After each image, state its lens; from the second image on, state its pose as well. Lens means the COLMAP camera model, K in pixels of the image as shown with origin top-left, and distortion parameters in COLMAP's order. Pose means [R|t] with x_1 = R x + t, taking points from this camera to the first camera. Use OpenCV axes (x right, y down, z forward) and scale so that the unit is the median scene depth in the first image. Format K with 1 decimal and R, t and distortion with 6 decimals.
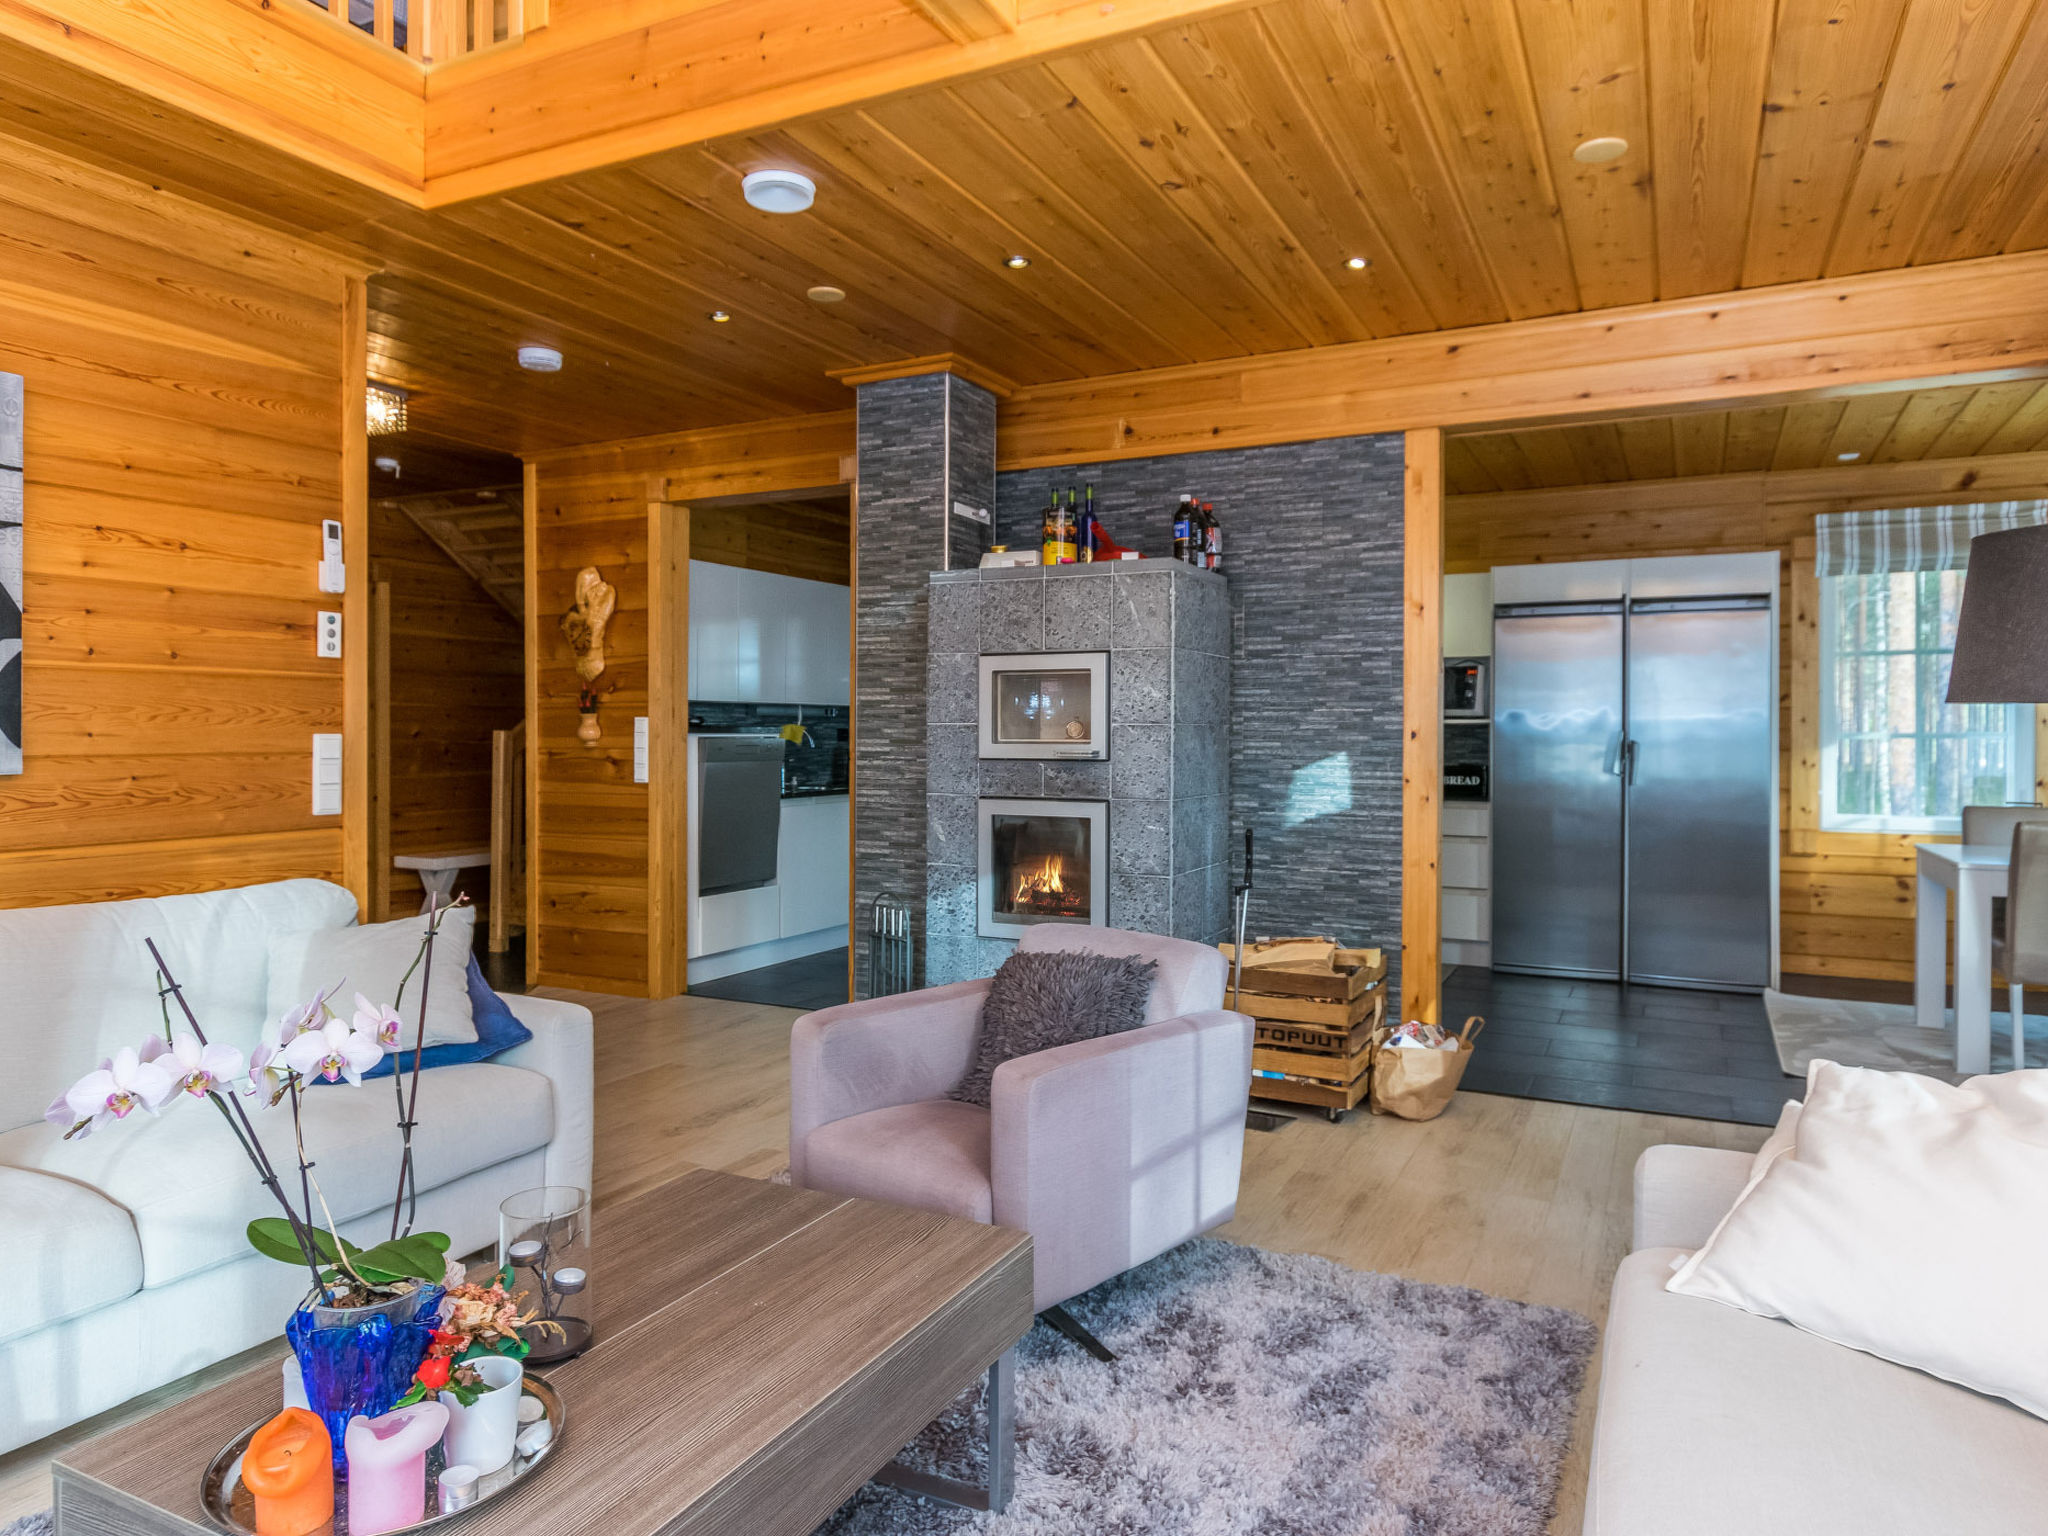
lens RADIAL K [[1286.1, 0, 1024.6], [0, 1286.1, 760.7], [0, 0, 1]] dist [0.000421, -0.000567]
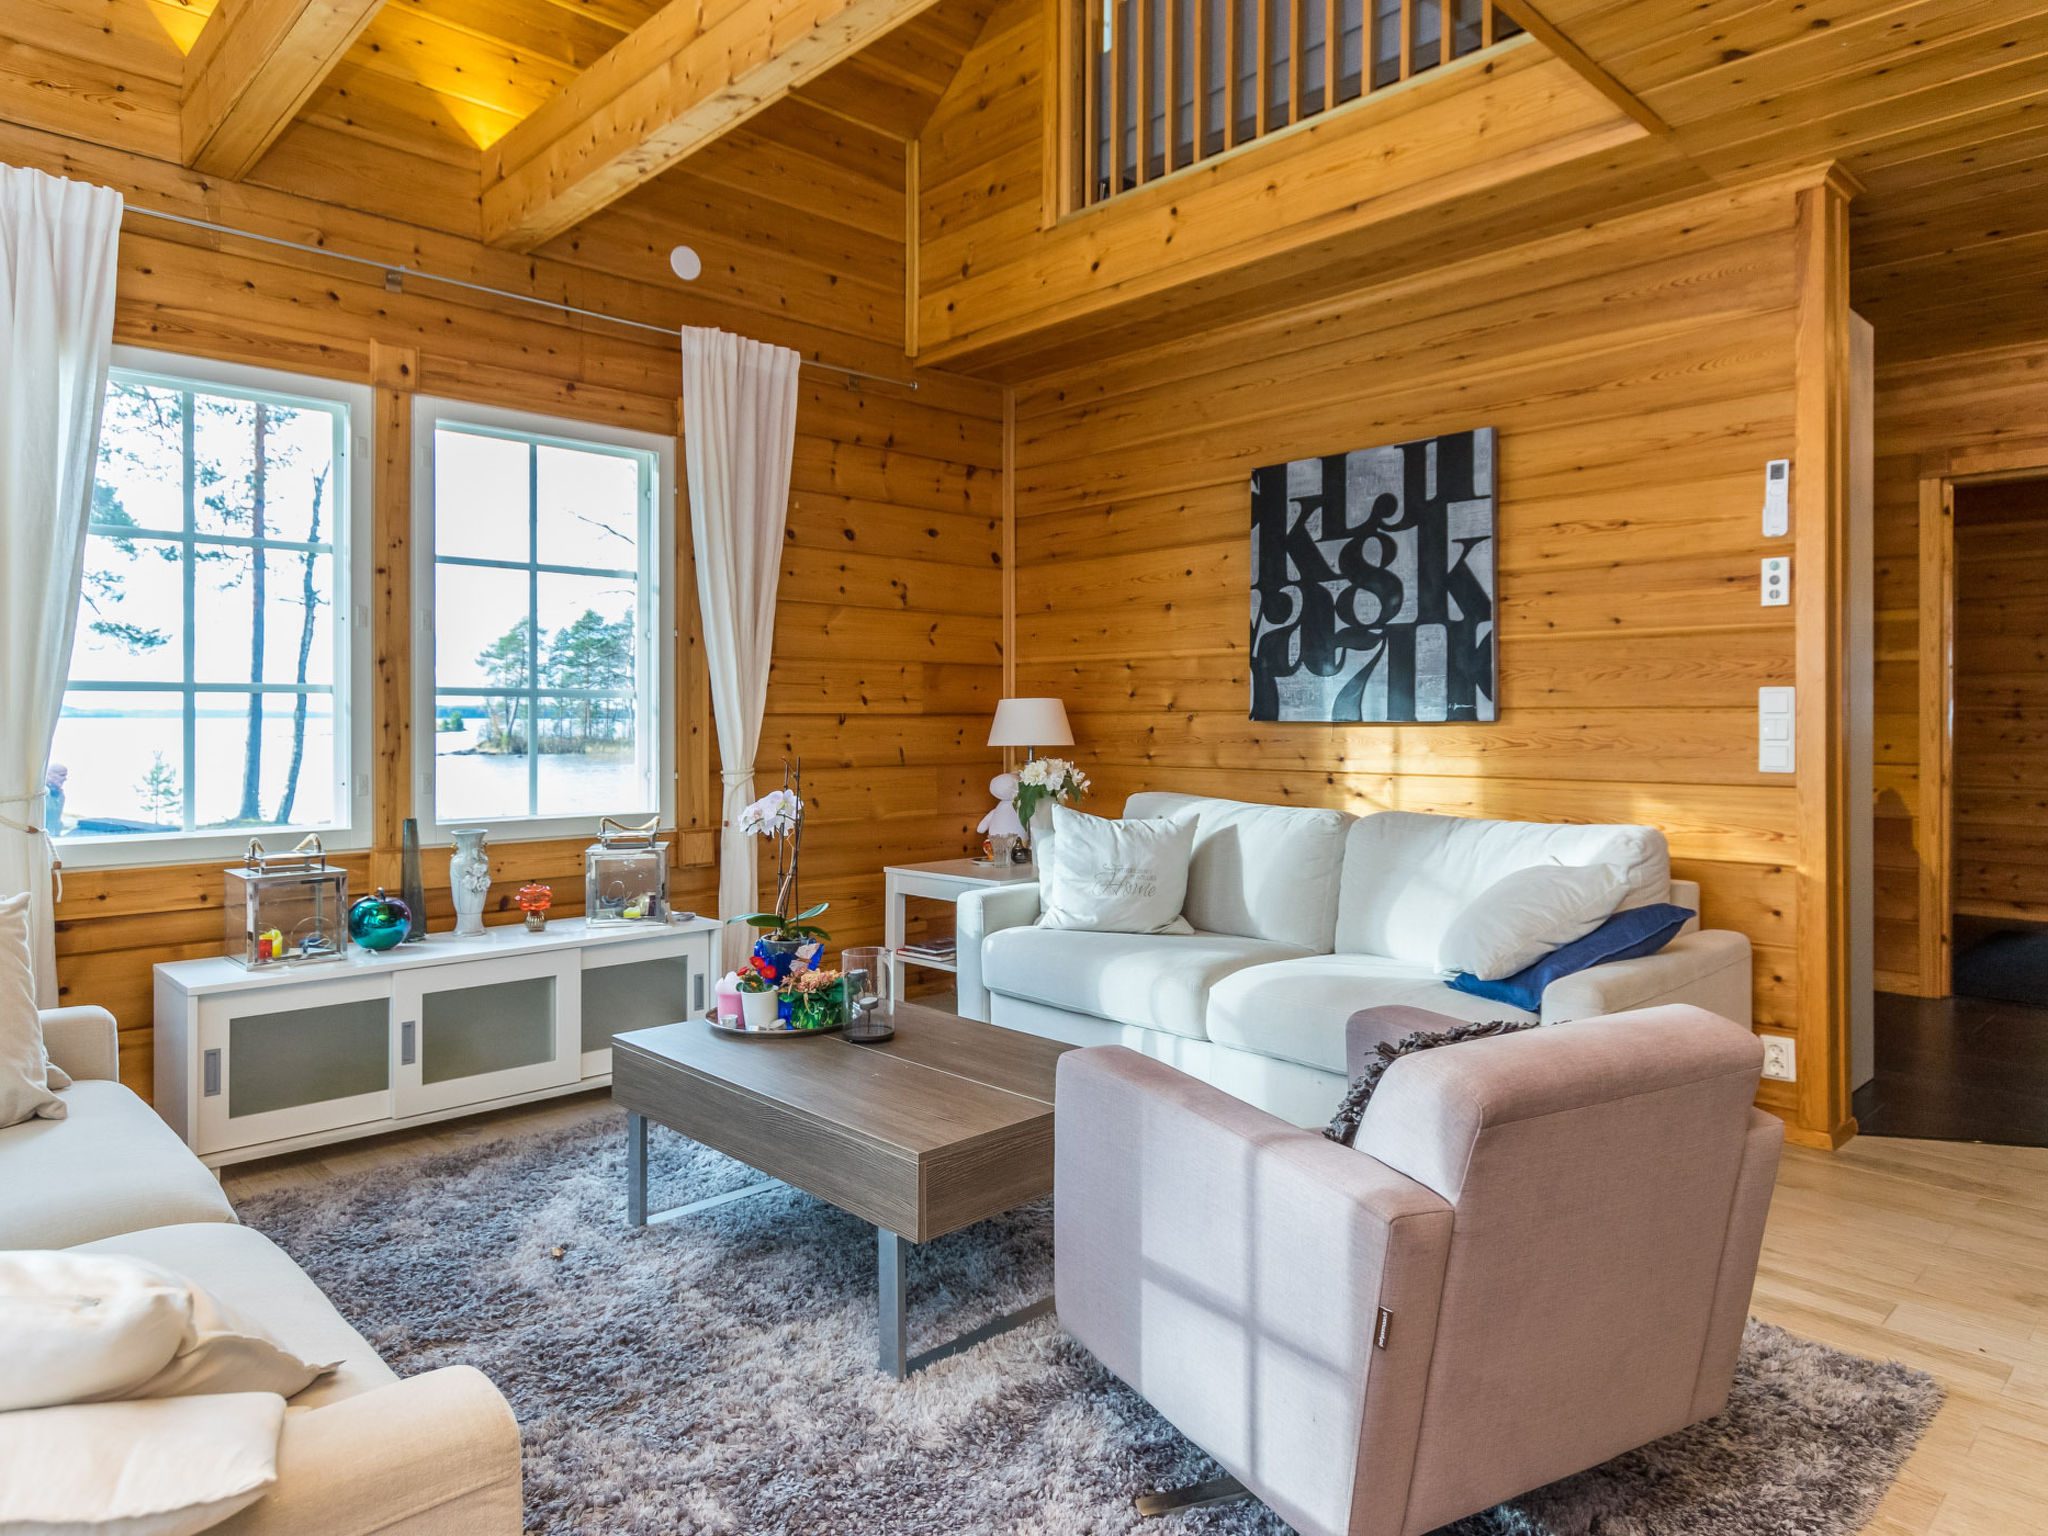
lens RADIAL K [[1286.1, 0, 1027.2], [0, 1286.1, 747.0], [0, 0, 1]] dist [0.000421, -0.000567]
pose [[-0.333439, 0.024186, -0.942461, 0.541860], [-0.014290, 0.999426, 0.030704, 0.002457], [0.942663, 0.023706, -0.332902, 0.804214]]
